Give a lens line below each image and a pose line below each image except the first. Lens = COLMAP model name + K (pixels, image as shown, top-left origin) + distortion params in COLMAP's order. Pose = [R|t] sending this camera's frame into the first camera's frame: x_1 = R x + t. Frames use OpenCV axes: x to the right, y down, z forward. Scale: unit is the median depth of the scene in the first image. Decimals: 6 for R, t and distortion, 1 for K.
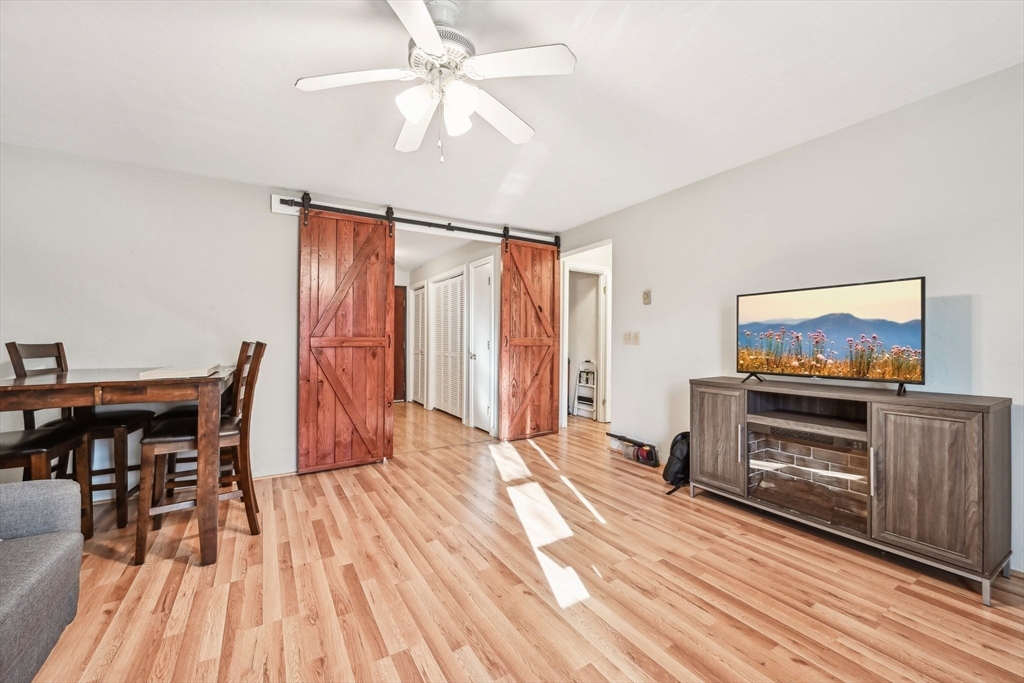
lens RADIAL K [[404.6, 0, 508.2], [0, 404.6, 338.7], [0, 0, 1]] dist [-0.001532, 0.000101]
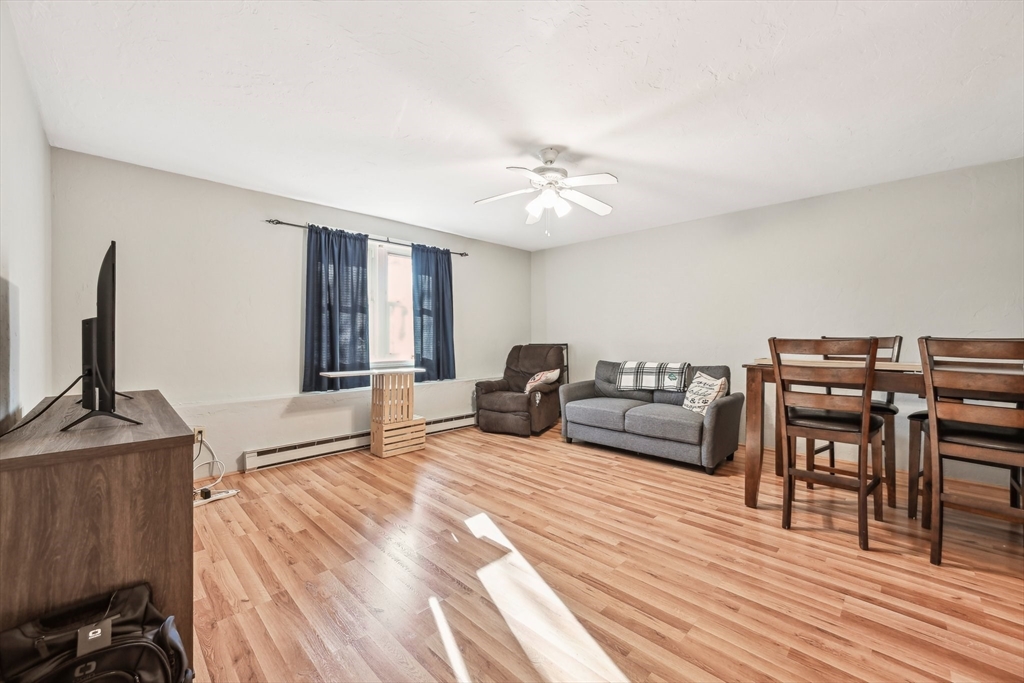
lens RADIAL K [[404.6, 0, 515.7], [0, 404.6, 336.5], [0, 0, 1]] dist [-0.001532, 0.000101]
pose [[-0.966848, 0.004809, -0.255308, 0.334062], [0.005430, 0.999984, -0.001729, 0.003988], [0.255295, -0.003058, -0.966858, 2.124390]]
